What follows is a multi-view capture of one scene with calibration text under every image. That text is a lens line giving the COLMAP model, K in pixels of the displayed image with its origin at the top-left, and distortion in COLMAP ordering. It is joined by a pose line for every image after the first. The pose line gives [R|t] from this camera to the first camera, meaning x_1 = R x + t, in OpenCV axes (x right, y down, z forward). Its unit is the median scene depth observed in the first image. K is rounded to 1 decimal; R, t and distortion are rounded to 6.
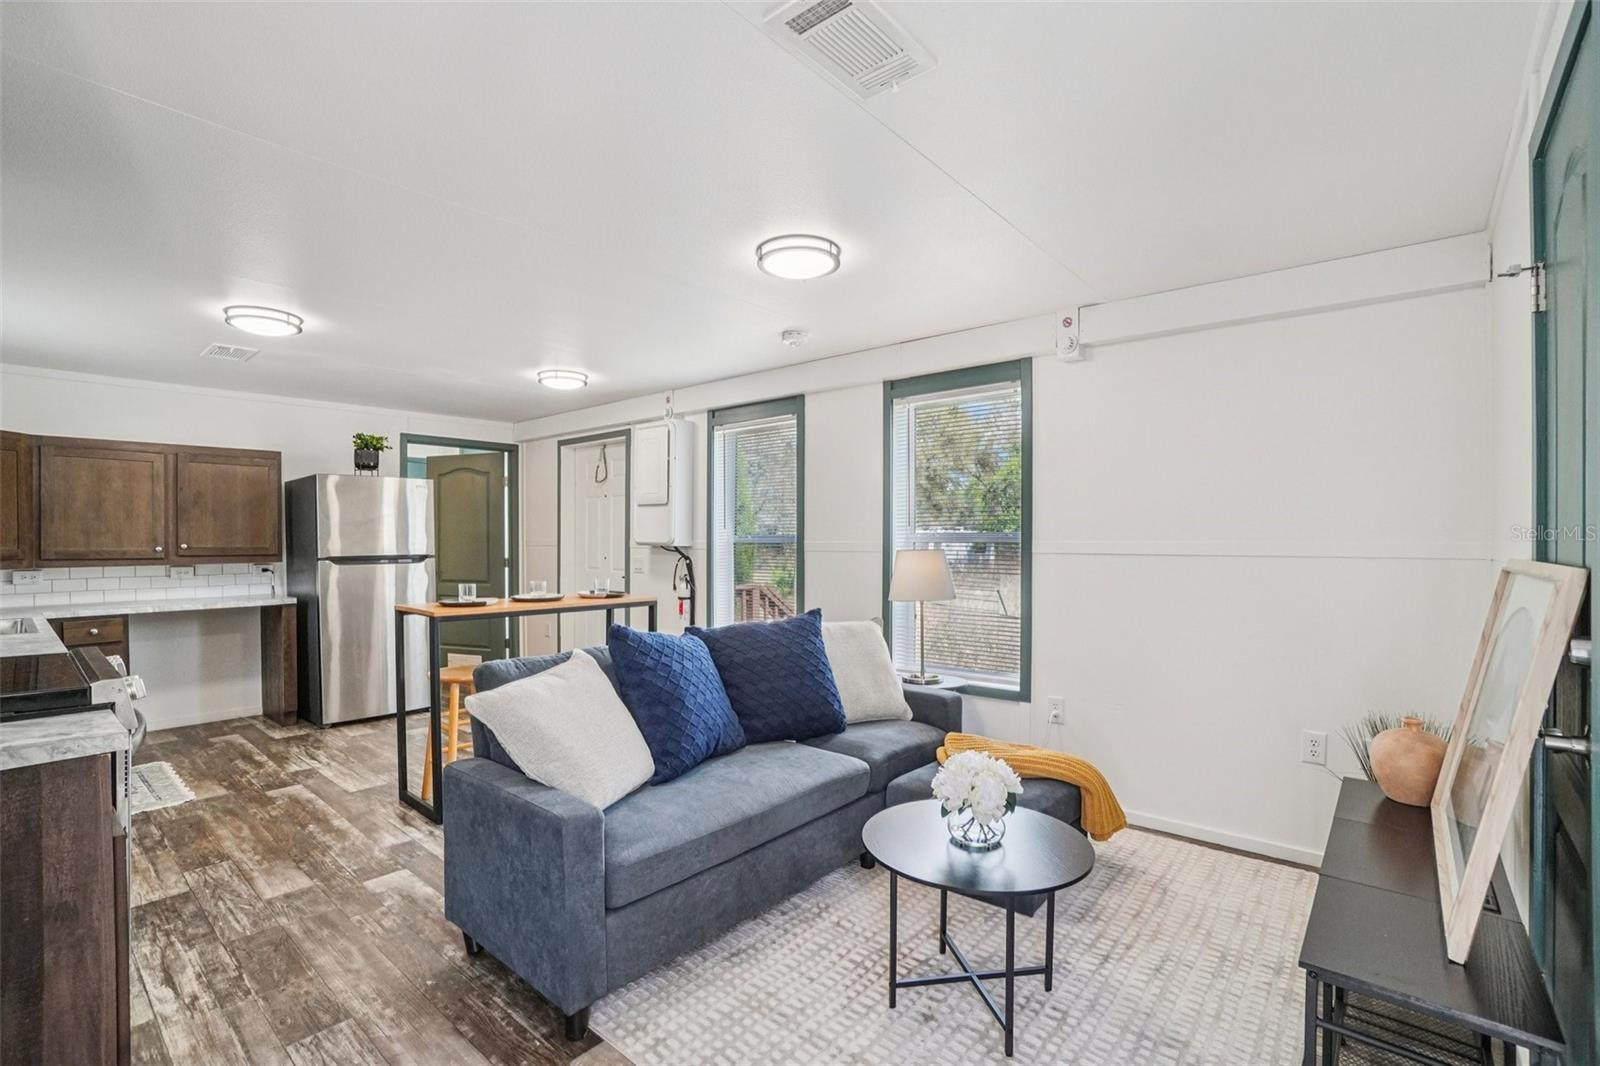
lens RADIAL K [[717.2, 0, 772.3], [0, 717.2, 546.4], [0, 0, 1]] dist [-0.038298, 0.009052]
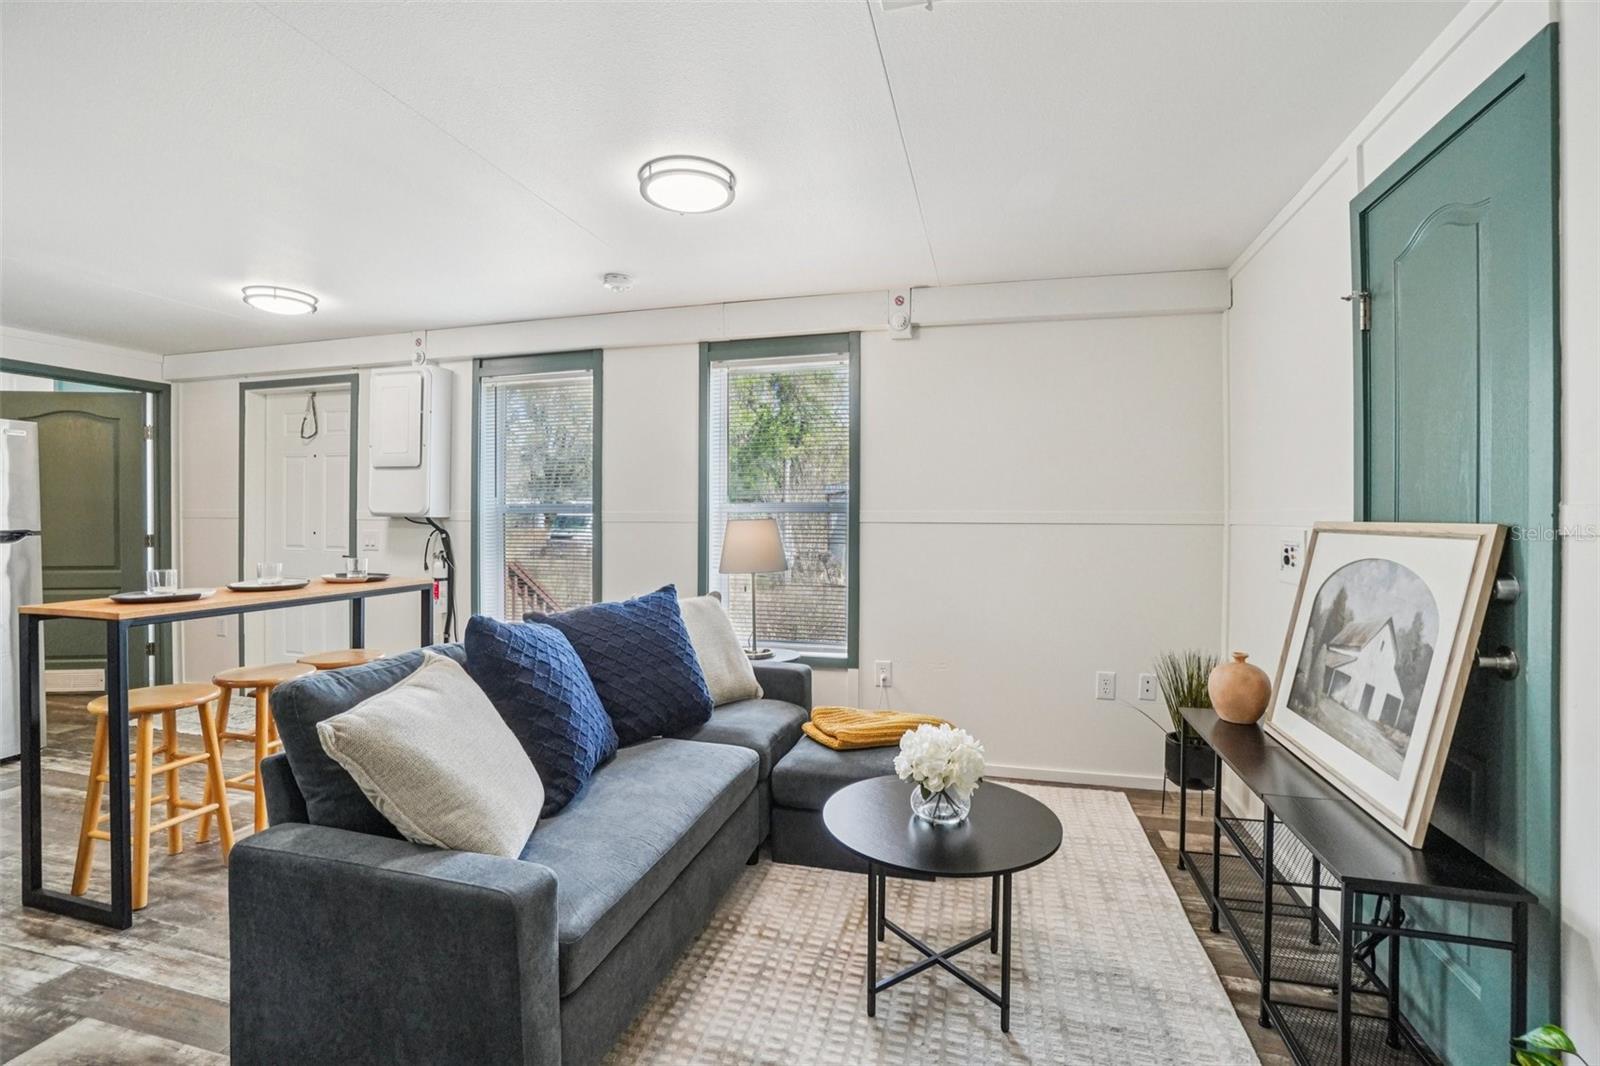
lens RADIAL K [[717.2, 0, 787.1], [0, 717.2, 511.5], [0, 0, 1]] dist [-0.038298, 0.009052]
pose [[0.903472, 0.001359, 0.428644, -0.136305], [0.003665, 0.999934, -0.010895, 0.003781], [-0.428630, 0.011414, 0.903408, 0.091268]]
